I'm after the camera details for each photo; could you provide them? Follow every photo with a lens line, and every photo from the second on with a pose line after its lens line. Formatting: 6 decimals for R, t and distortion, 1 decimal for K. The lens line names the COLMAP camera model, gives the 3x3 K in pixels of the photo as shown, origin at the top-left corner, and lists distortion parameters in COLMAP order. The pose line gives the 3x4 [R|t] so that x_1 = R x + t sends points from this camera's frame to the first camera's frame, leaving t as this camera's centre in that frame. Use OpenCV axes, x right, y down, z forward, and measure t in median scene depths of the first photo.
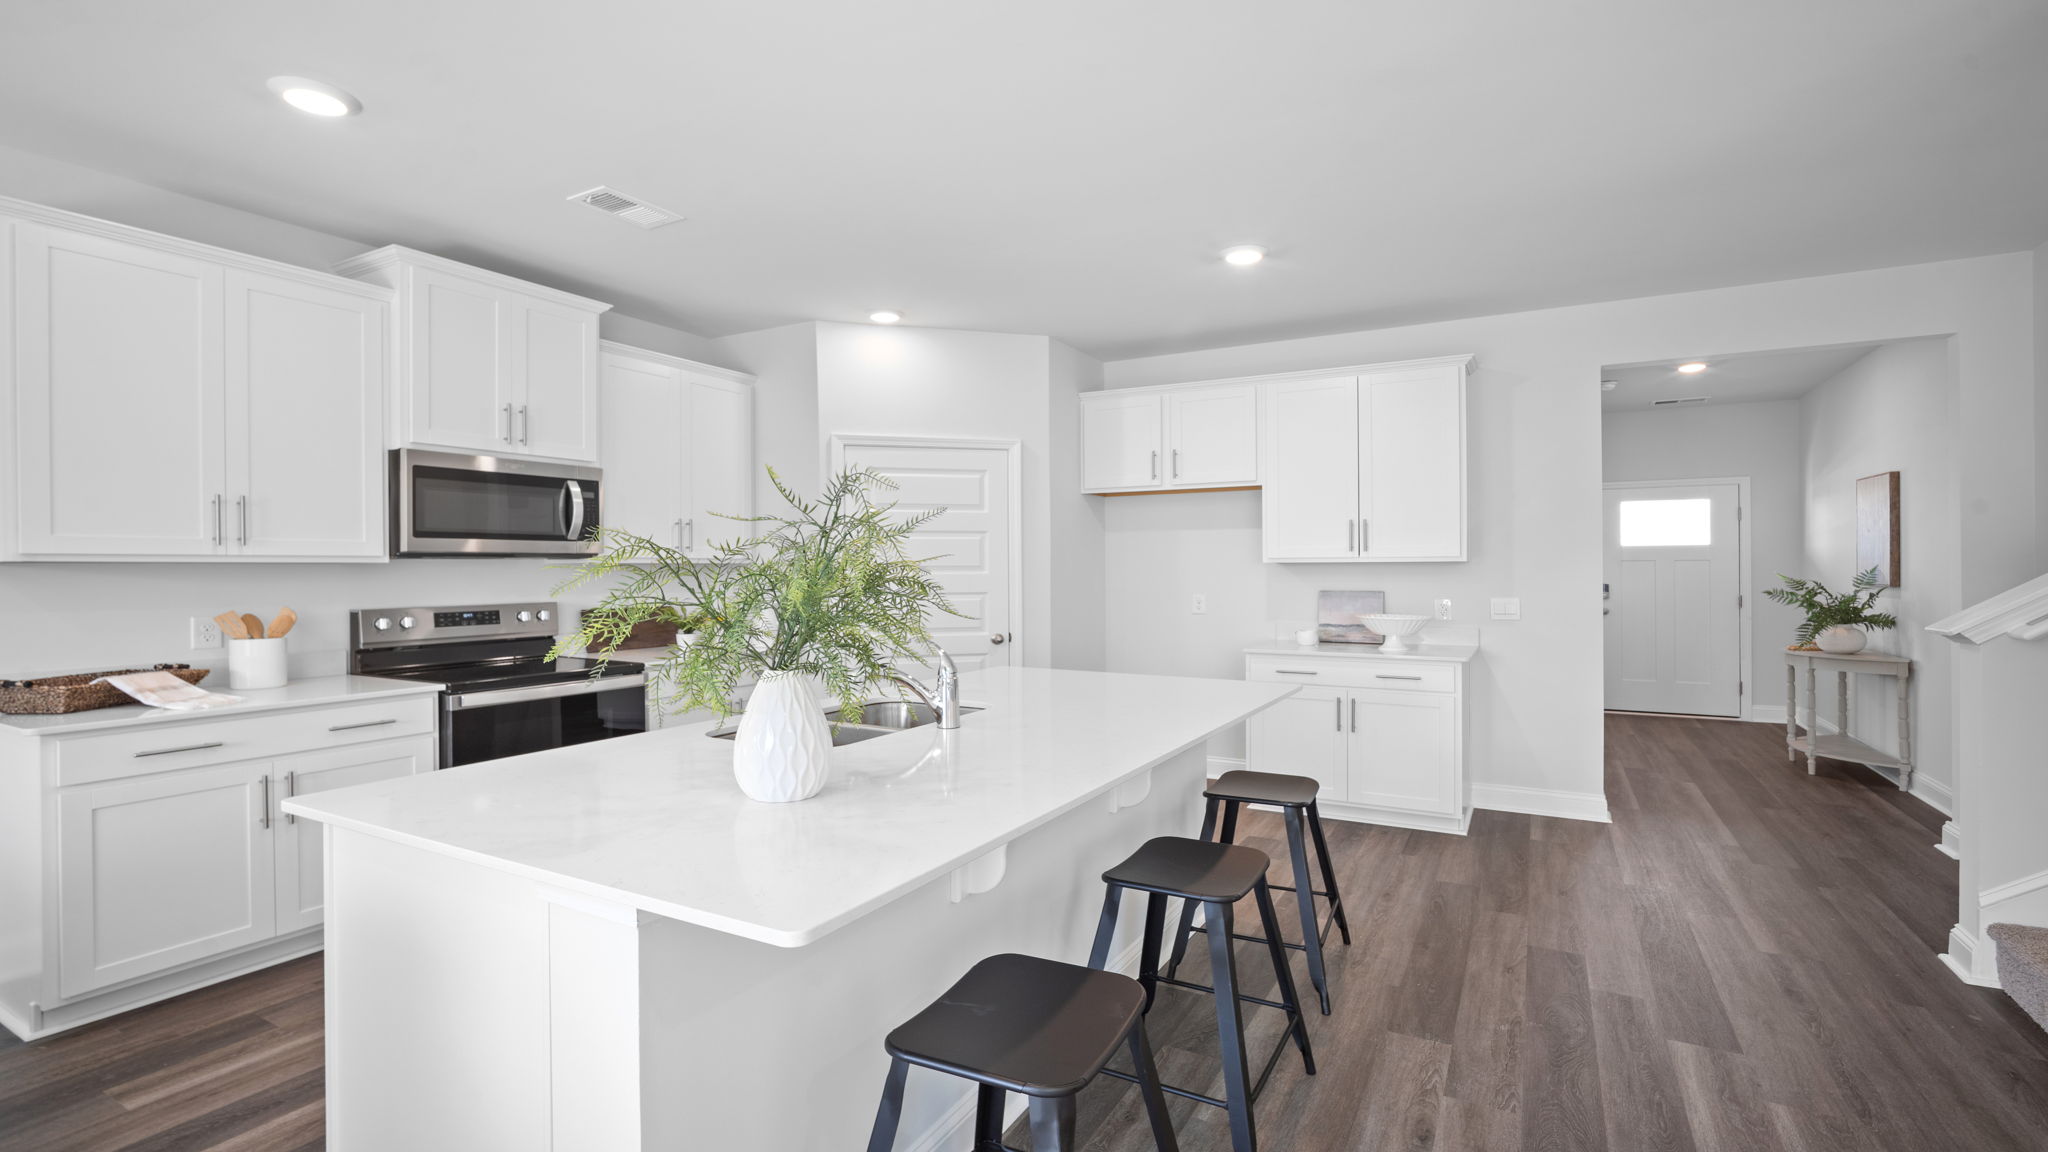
lens RADIAL K [[935.4, 0, 1024.8], [0, 935.4, 569.8], [0, 0, 1]] dist [-0.003442, 0.000544]
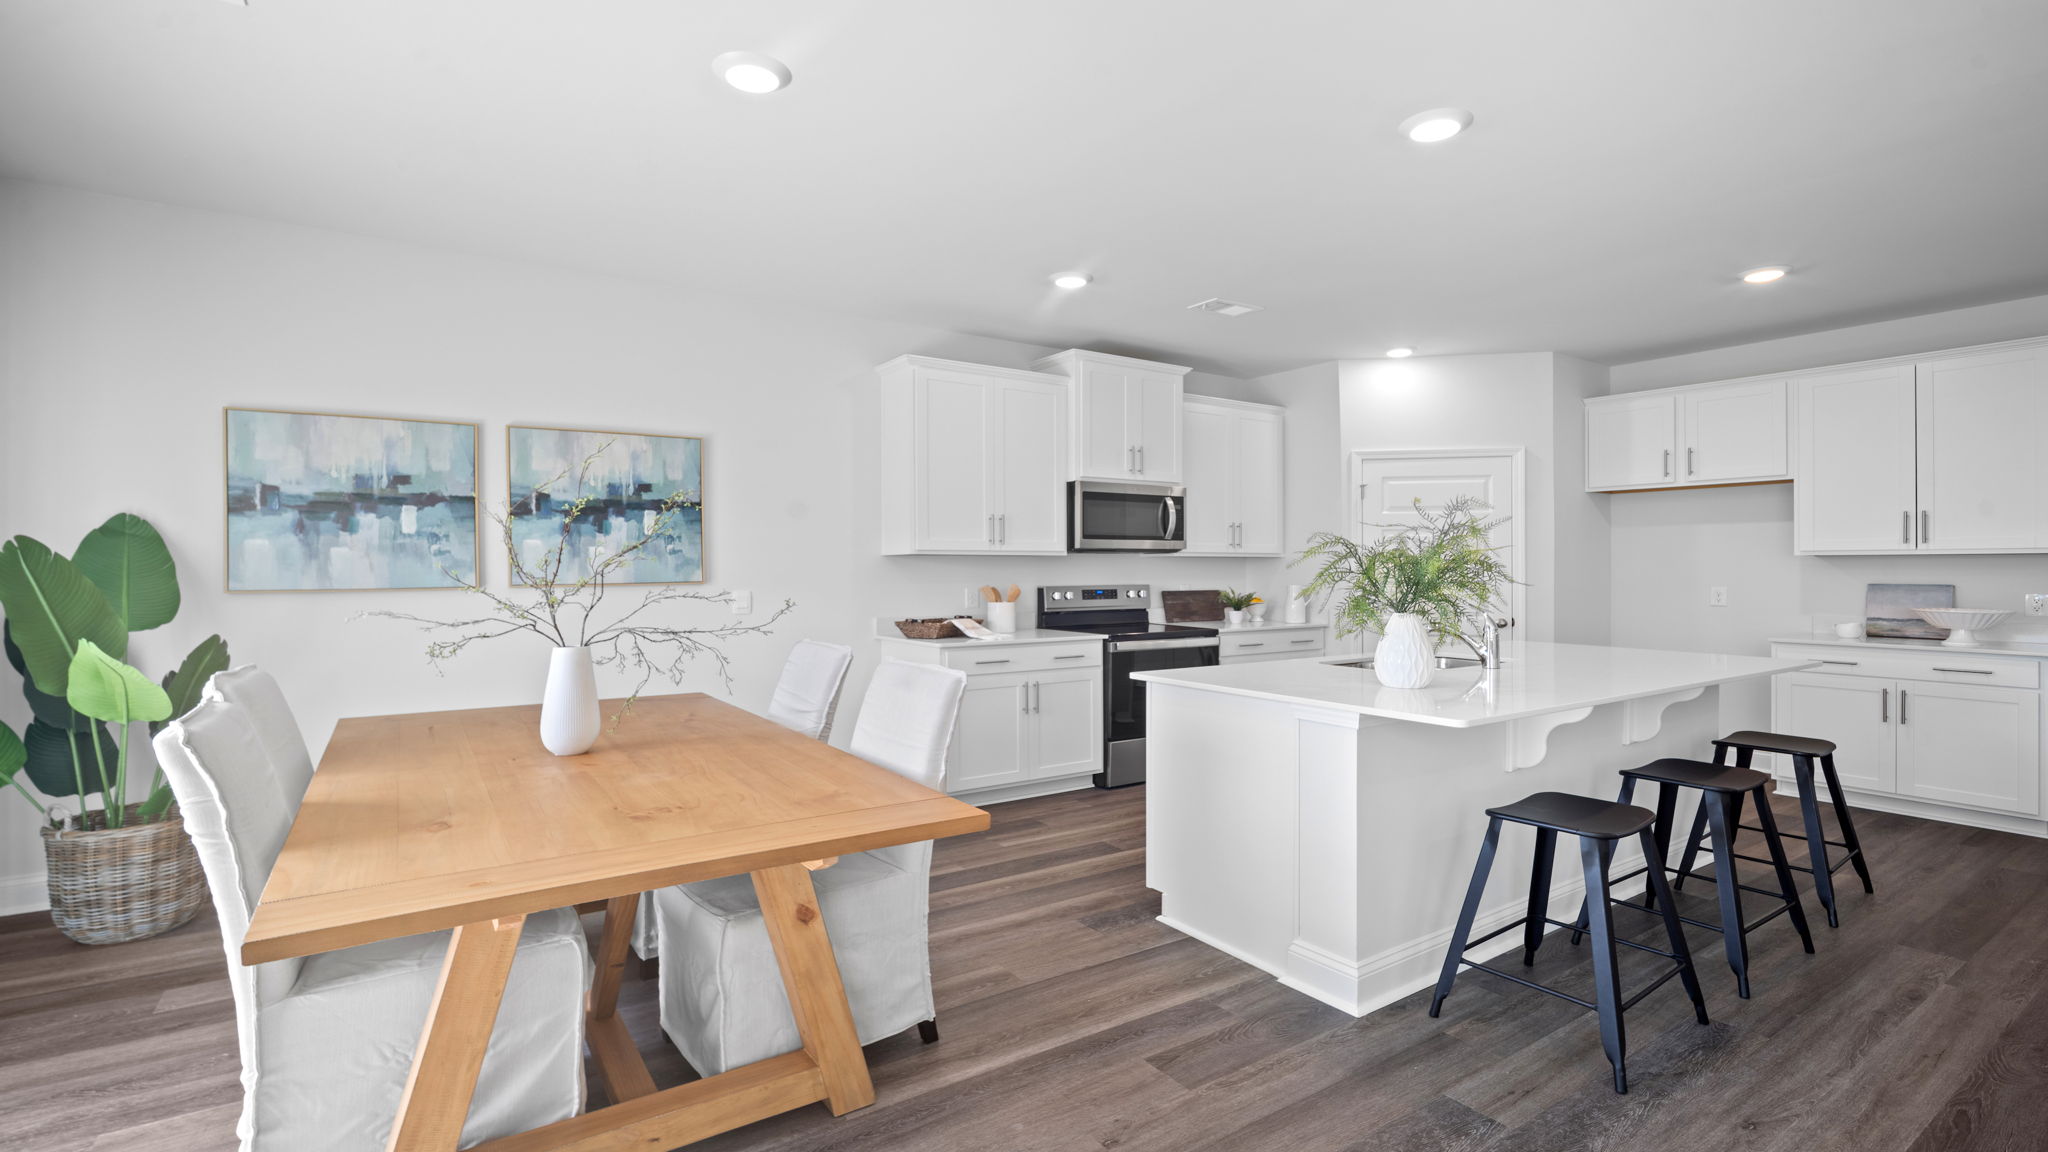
lens RADIAL K [[935.4, 0, 1024.8], [0, 935.4, 569.8], [0, 0, 1]] dist [-0.003442, 0.000544]
pose [[0.893533, 0.004312, -0.448977, -0.049465], [-0.003536, 0.999990, 0.002568, 0.011328], [0.448984, -0.000707, 0.893540, -0.375867]]
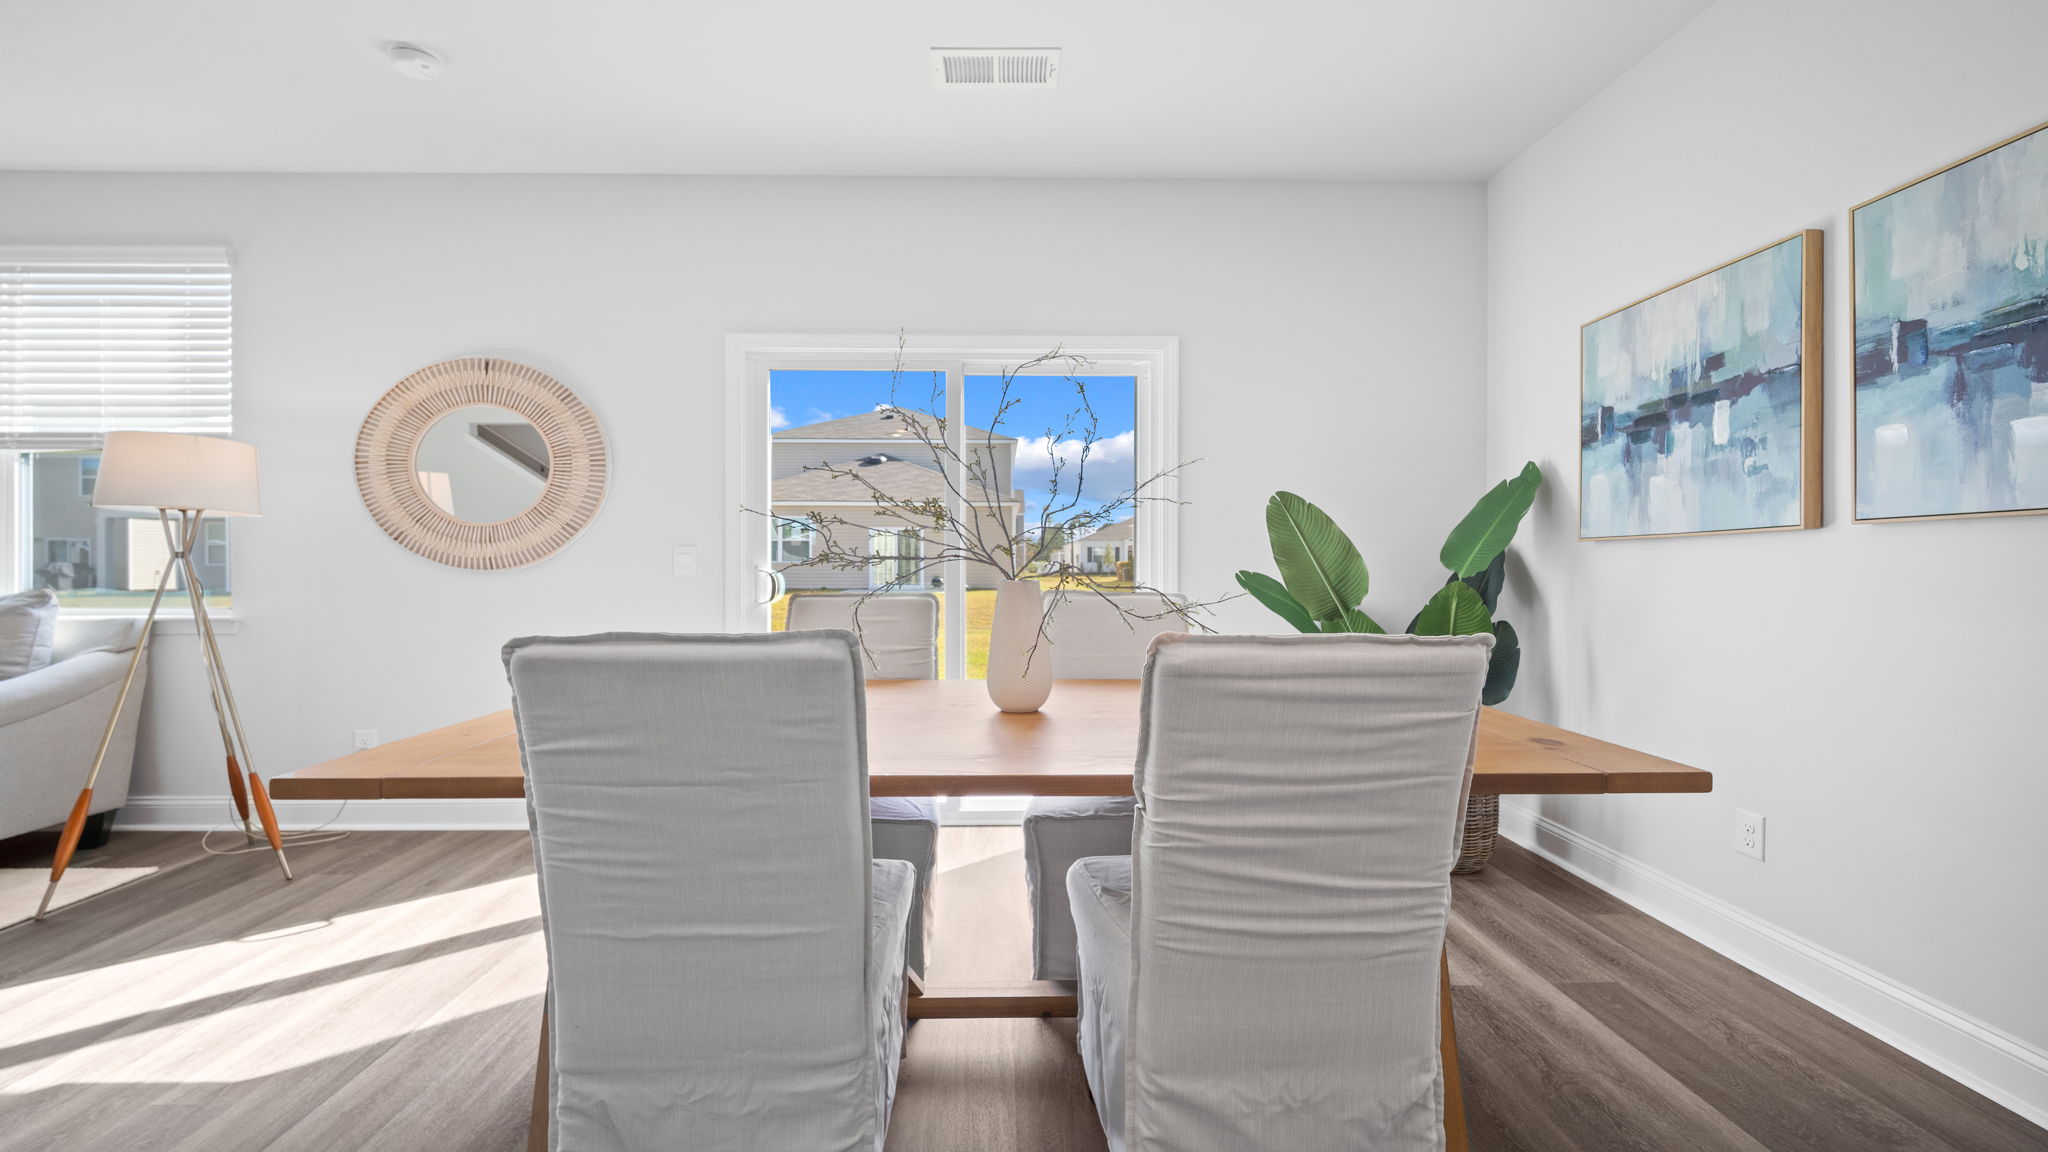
lens RADIAL K [[895.8, 0, 1024.0], [0, 895.8, 576.0], [0, 0, 1]] dist [-0.011606, 0.000102]
pose [[-0.859831, 0.007830, -0.510519, -0.378195], [0.001027, 0.999907, 0.013605, 0.059845], [0.510578, 0.011174, -0.859759, 0.527783]]
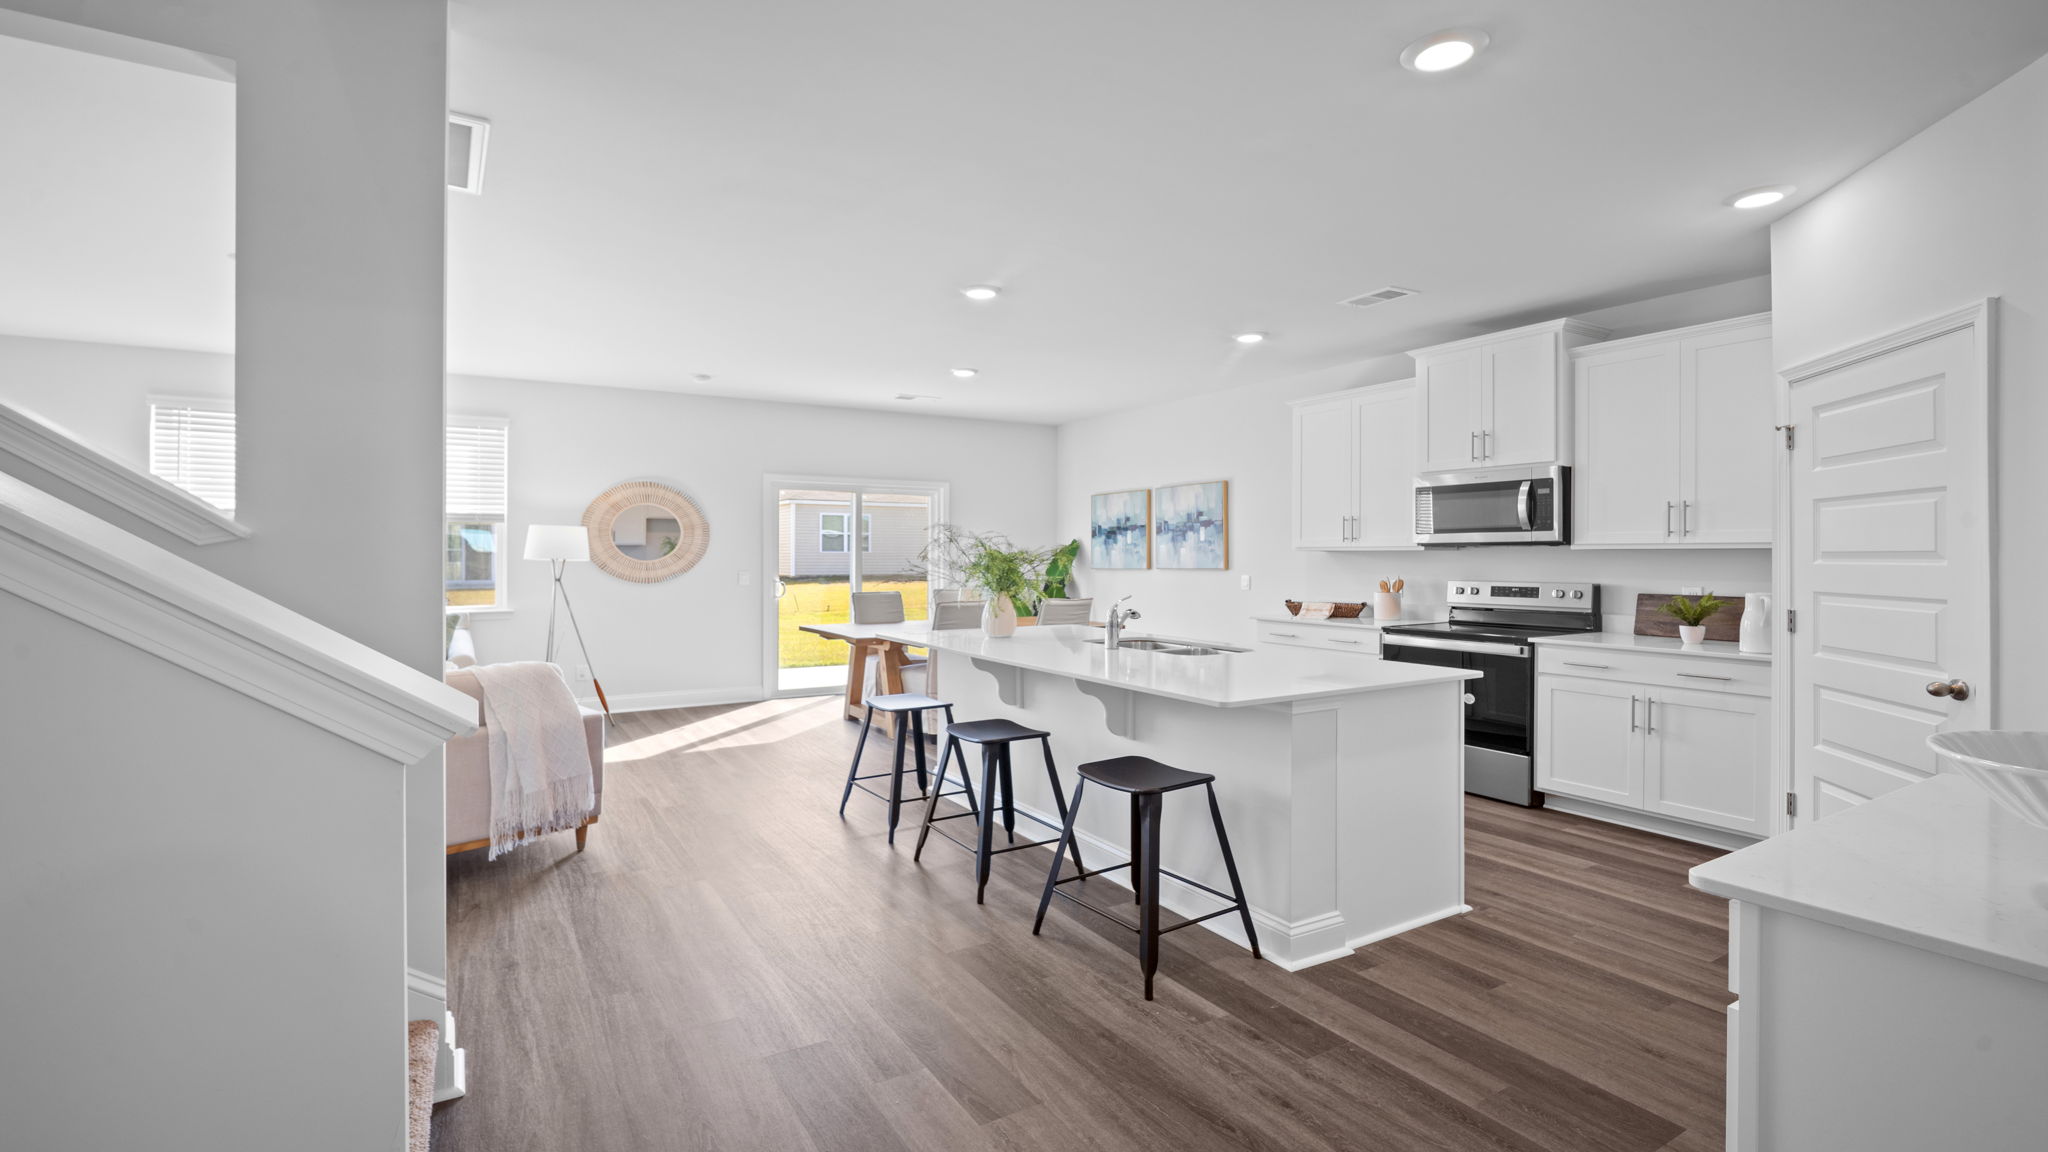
lens RADIAL K [[907.2, 0, 1002.7], [0, 907.2, 558.0], [0, 0, 1]] dist [-0.001323, 0.000022]
pose [[-0.502862, 0.005290, -0.864350, 0.928957], [-0.001781, 0.999973, 0.007156, -0.003916], [0.864365, 0.005137, -0.502839, 1.077607]]
